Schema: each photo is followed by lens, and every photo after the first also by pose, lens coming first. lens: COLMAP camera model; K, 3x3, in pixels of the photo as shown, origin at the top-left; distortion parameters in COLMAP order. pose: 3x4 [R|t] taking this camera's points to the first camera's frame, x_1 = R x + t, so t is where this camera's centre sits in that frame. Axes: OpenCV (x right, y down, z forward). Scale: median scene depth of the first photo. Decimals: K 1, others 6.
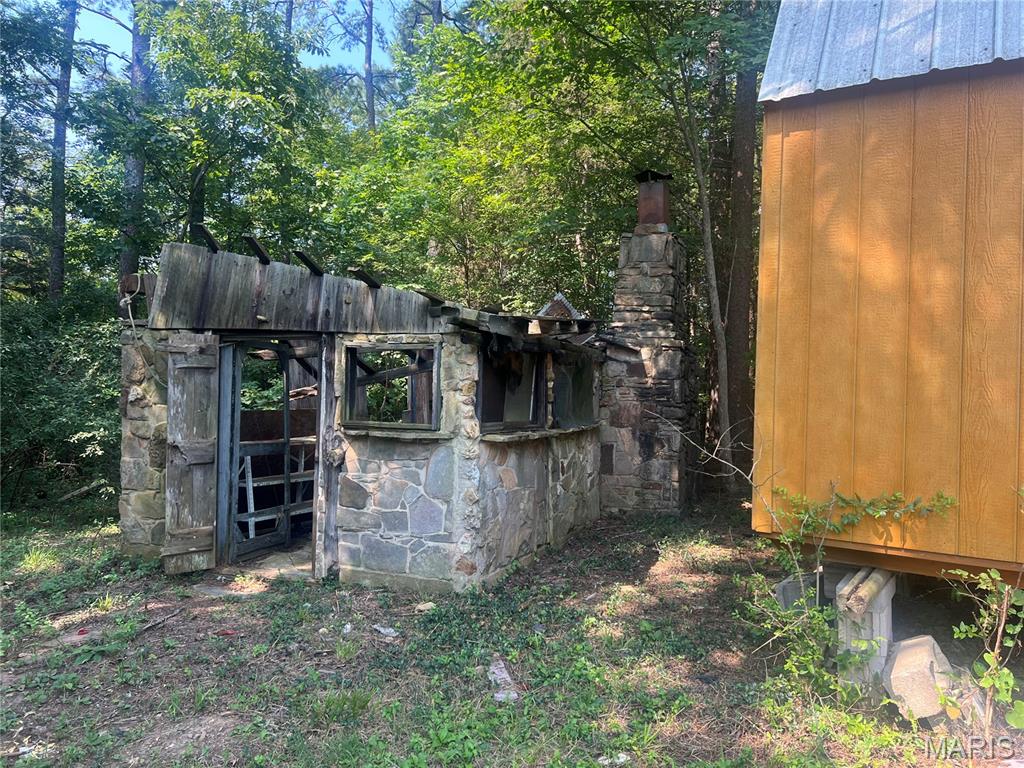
lens RADIAL K [[733.2, 0, 512.0], [0, 733.2, 384.0], [0, 0, 1]] dist [0.119892, -0.215634]
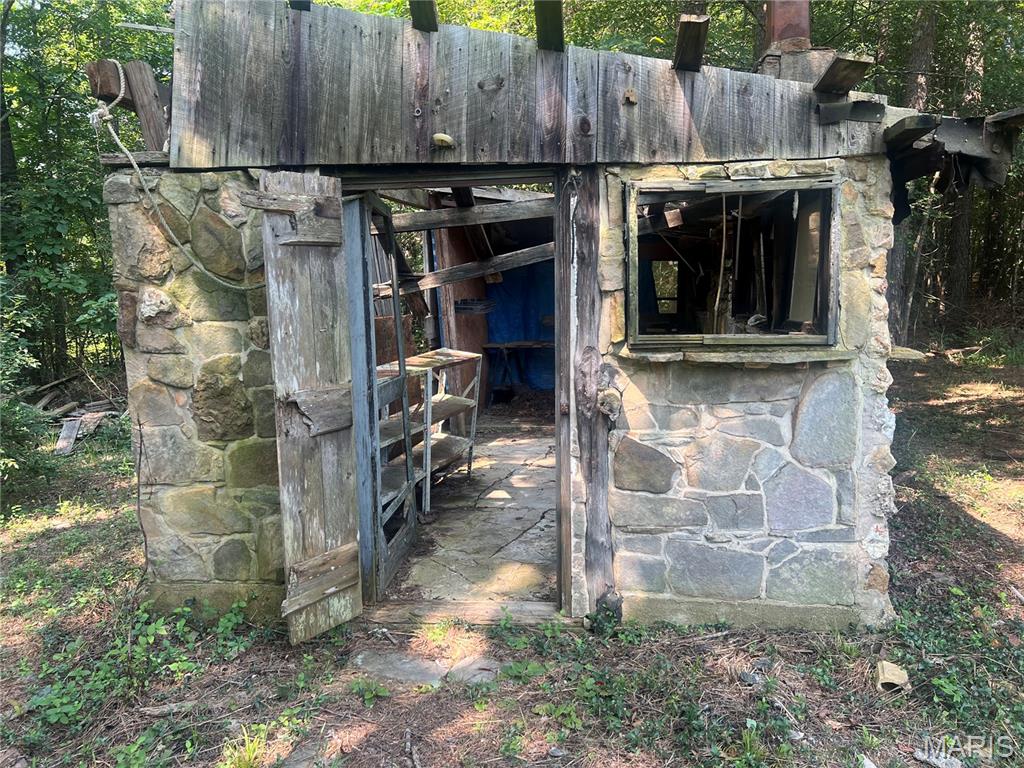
lens RADIAL K [[733.2, 0, 512.0], [0, 733.2, 384.0], [0, 0, 1]] dist [0.119892, -0.215634]
pose [[0.973550, -0.068159, 0.218070, -0.422144], [0.036881, 0.988830, 0.144411, 0.004235], [-0.225477, -0.132549, 0.965190, 0.494179]]
